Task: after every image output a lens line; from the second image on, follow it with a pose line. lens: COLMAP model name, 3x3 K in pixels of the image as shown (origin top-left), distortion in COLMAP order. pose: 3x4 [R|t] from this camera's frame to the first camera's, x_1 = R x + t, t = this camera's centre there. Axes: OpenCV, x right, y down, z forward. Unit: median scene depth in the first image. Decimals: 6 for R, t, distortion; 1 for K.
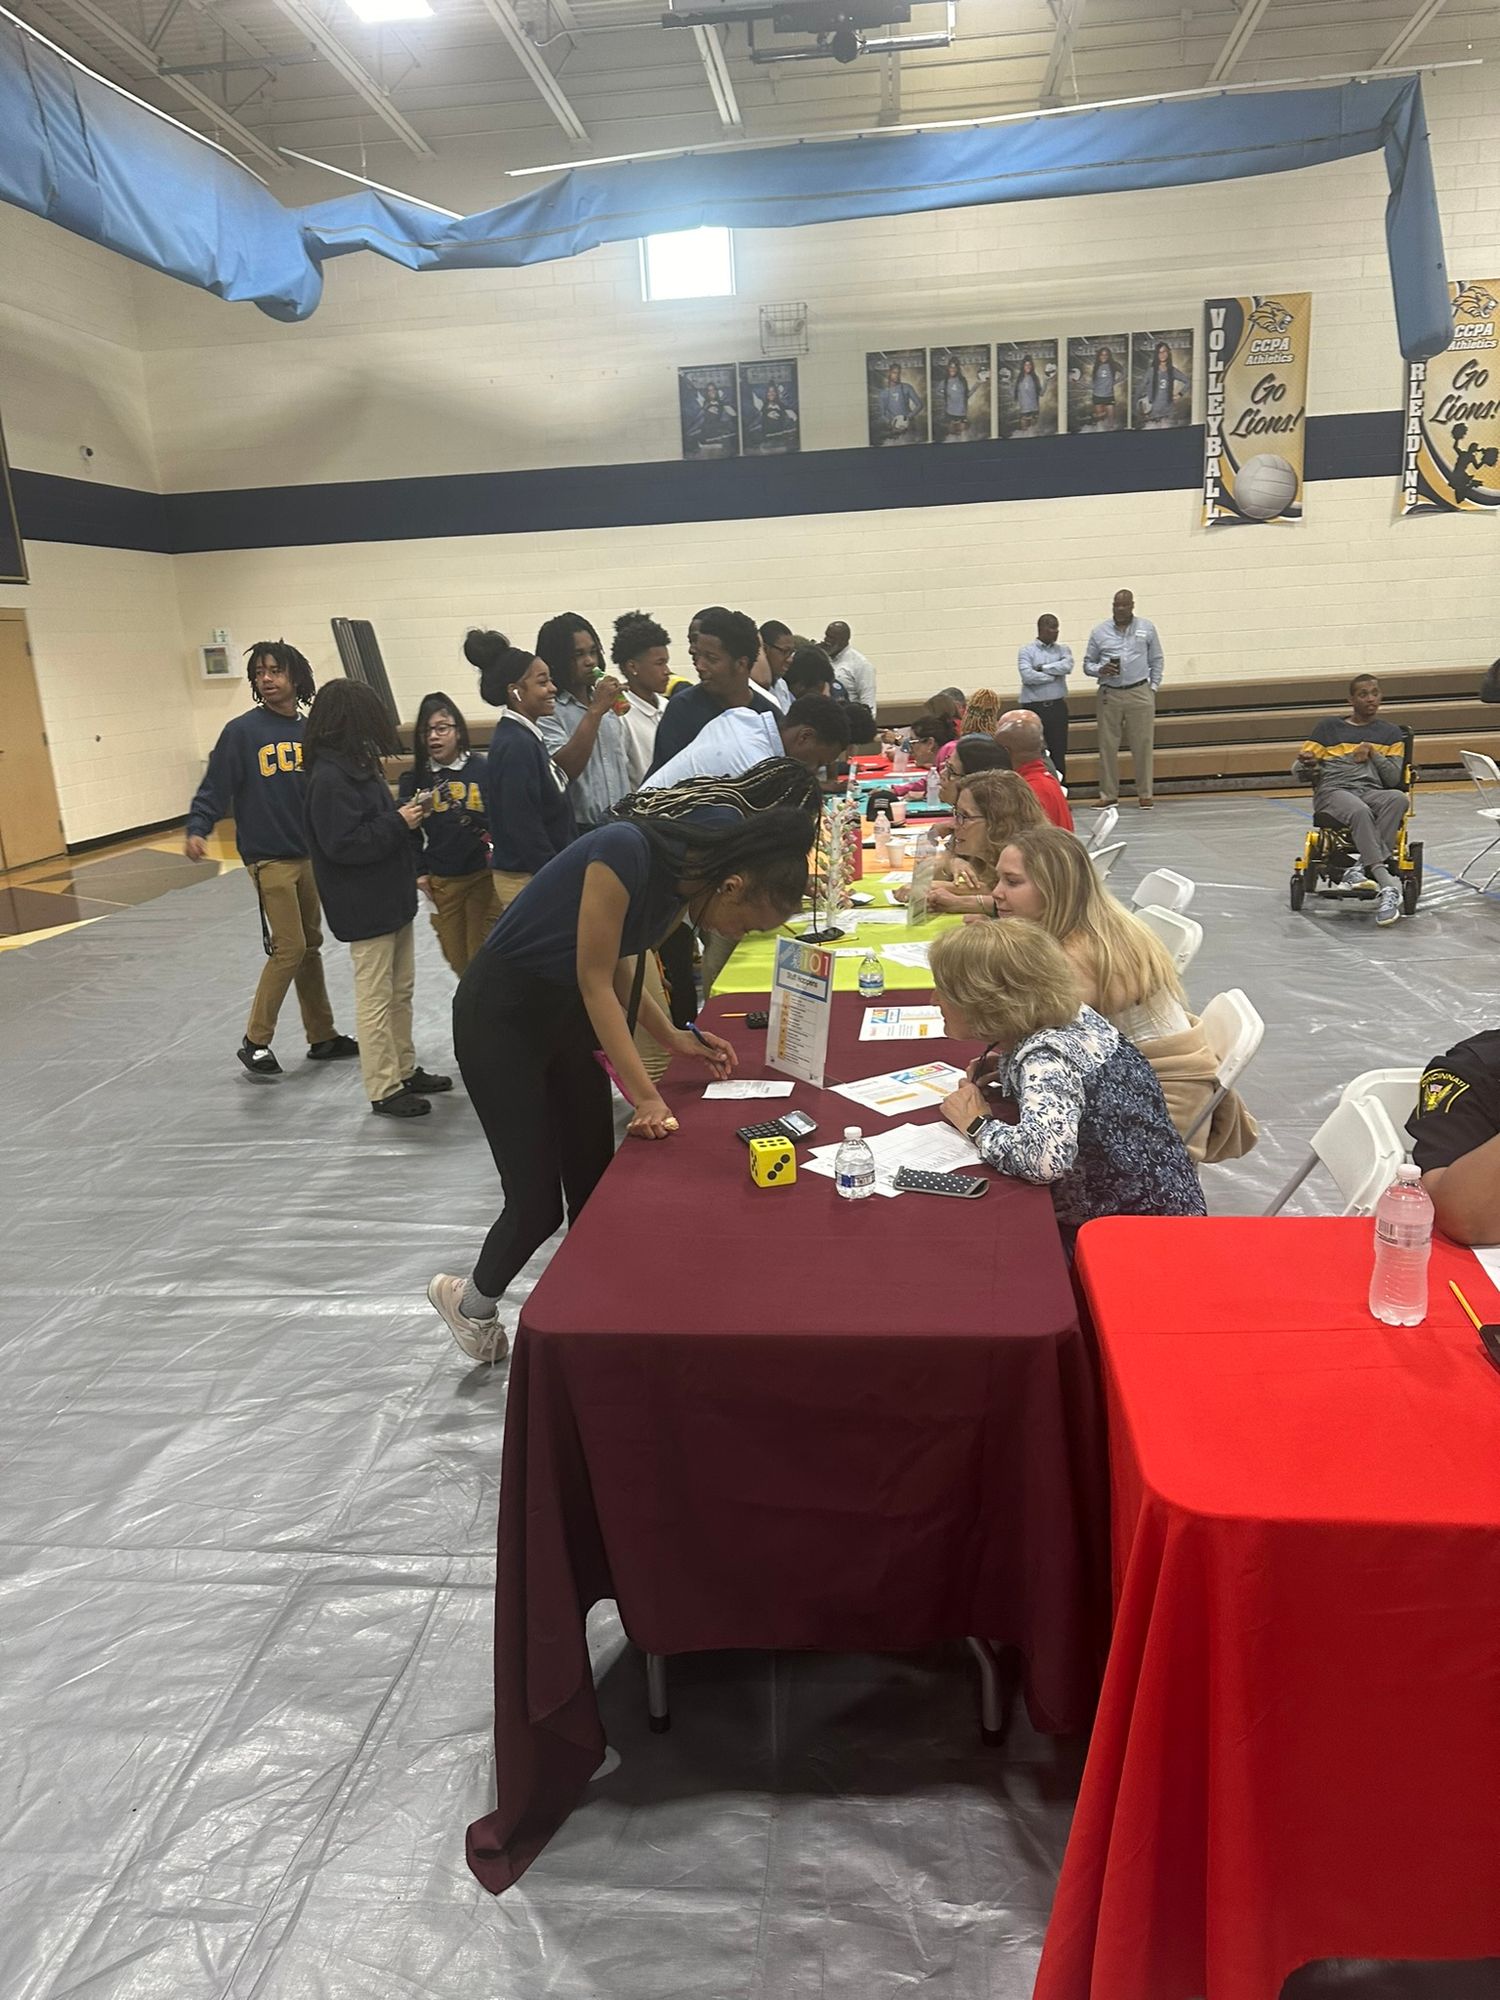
lens RADIAL K [[1409.4, 0, 750.0], [0, 1409.4, 1000.0], [0, 0, 1]] dist [0.015909, -0.008324]
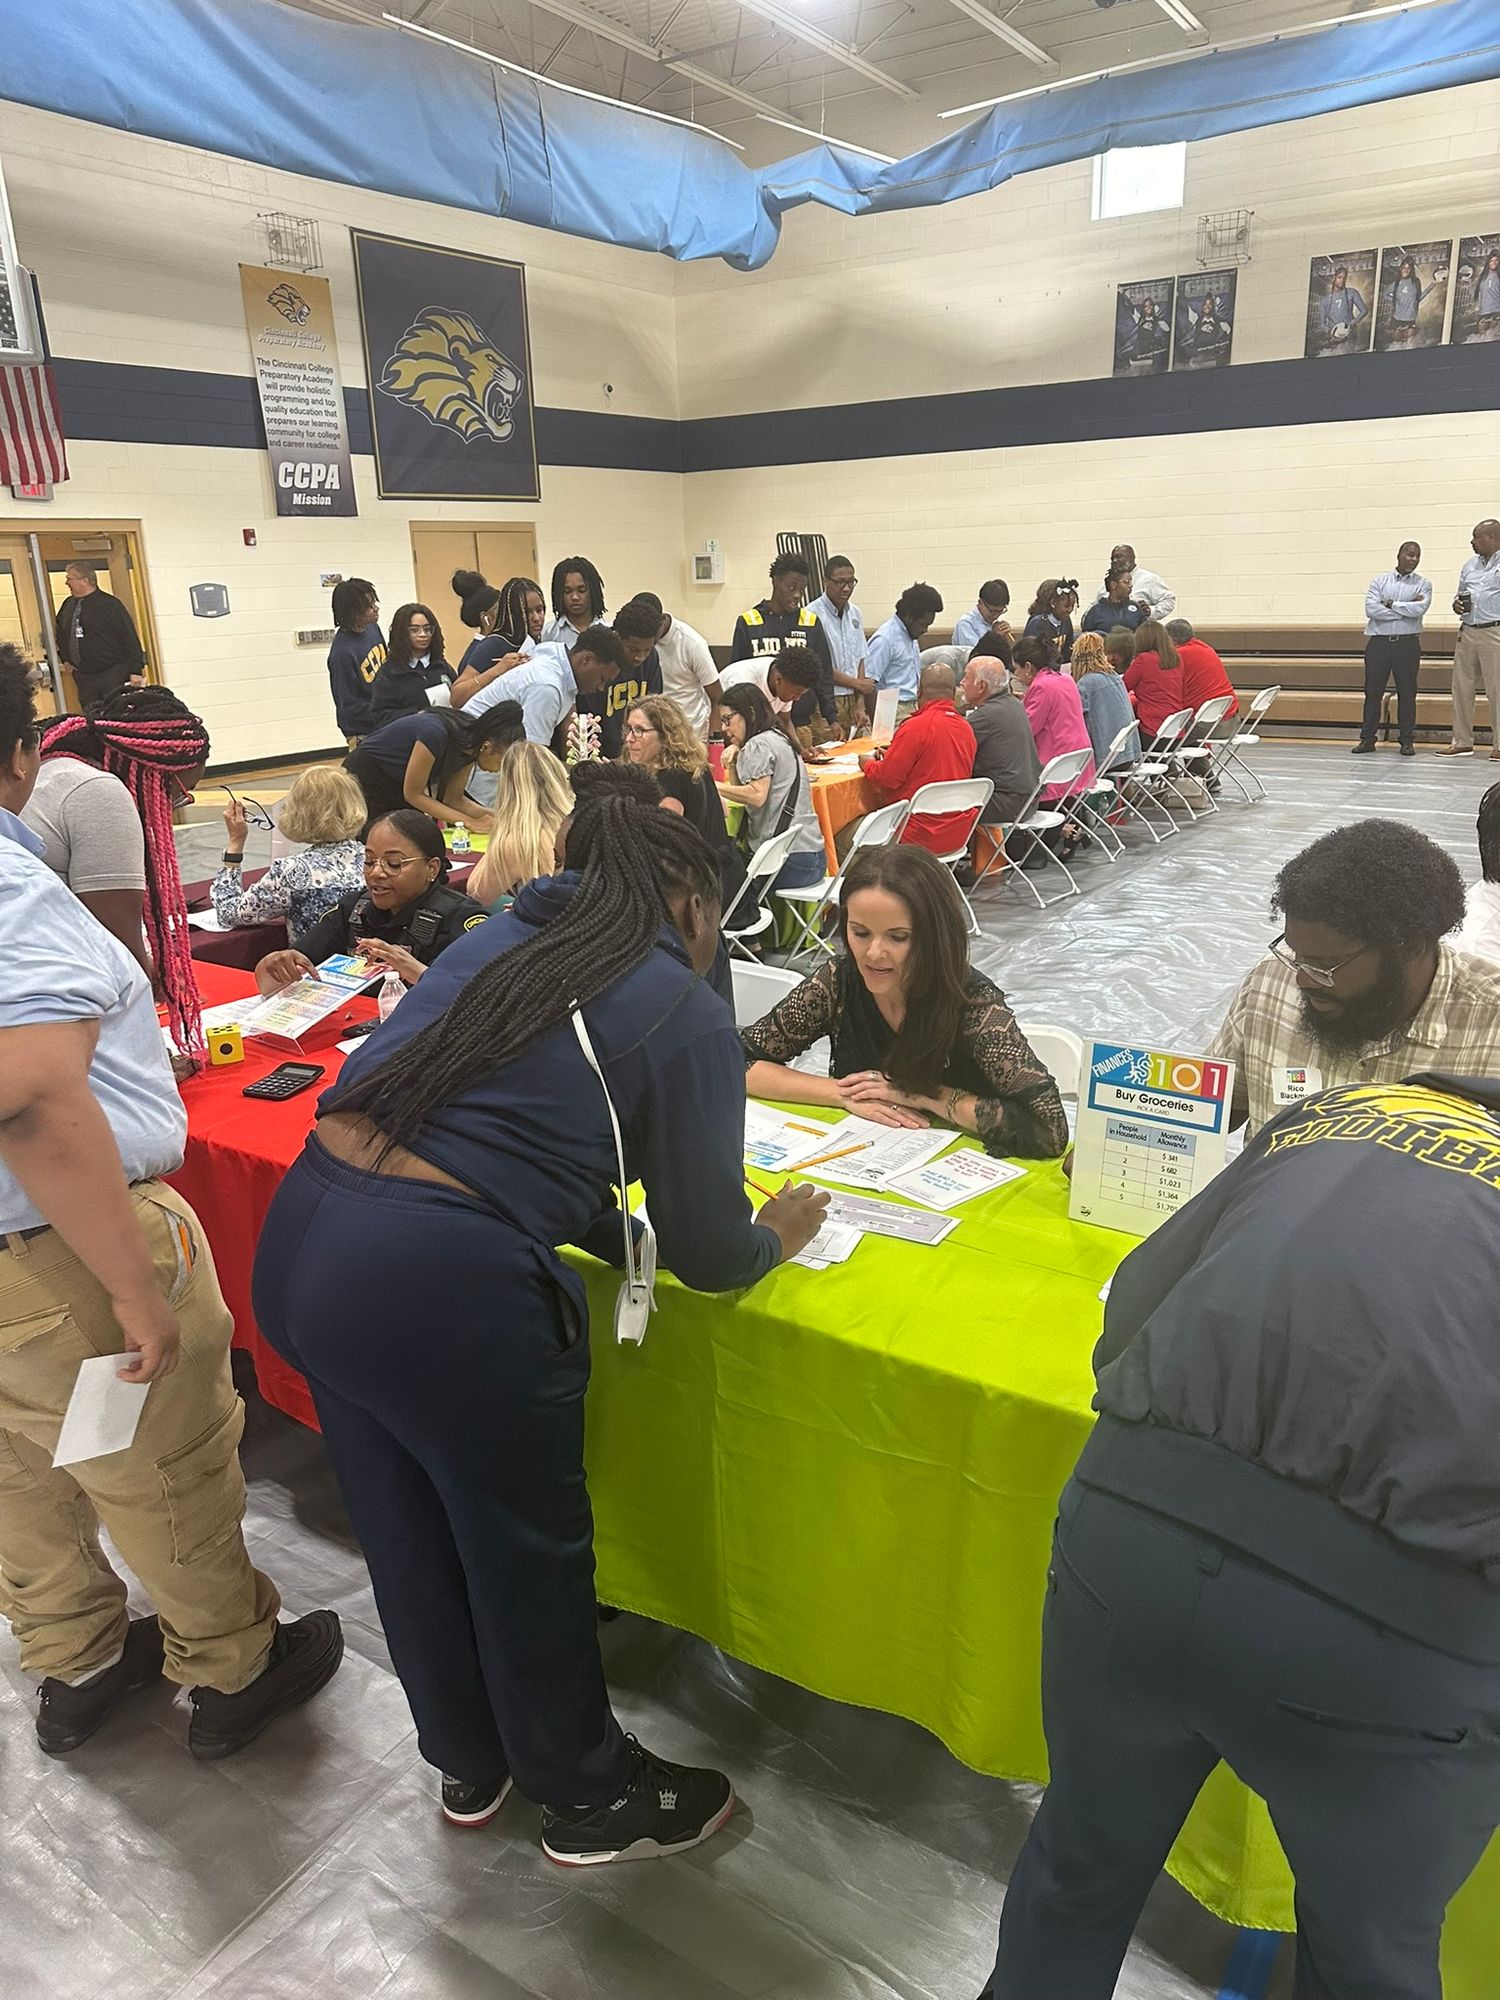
lens RADIAL K [[1409.6, 0, 750.0], [0, 1409.6, 1000.0], [0, 0, 1]] dist [0.008591, -0.006471]
pose [[0.885254, 0.162016, -0.435977, 0.246573], [-0.132083, 0.986348, 0.098346, -0.006276], [0.445959, -0.029476, 0.894568, -0.040350]]
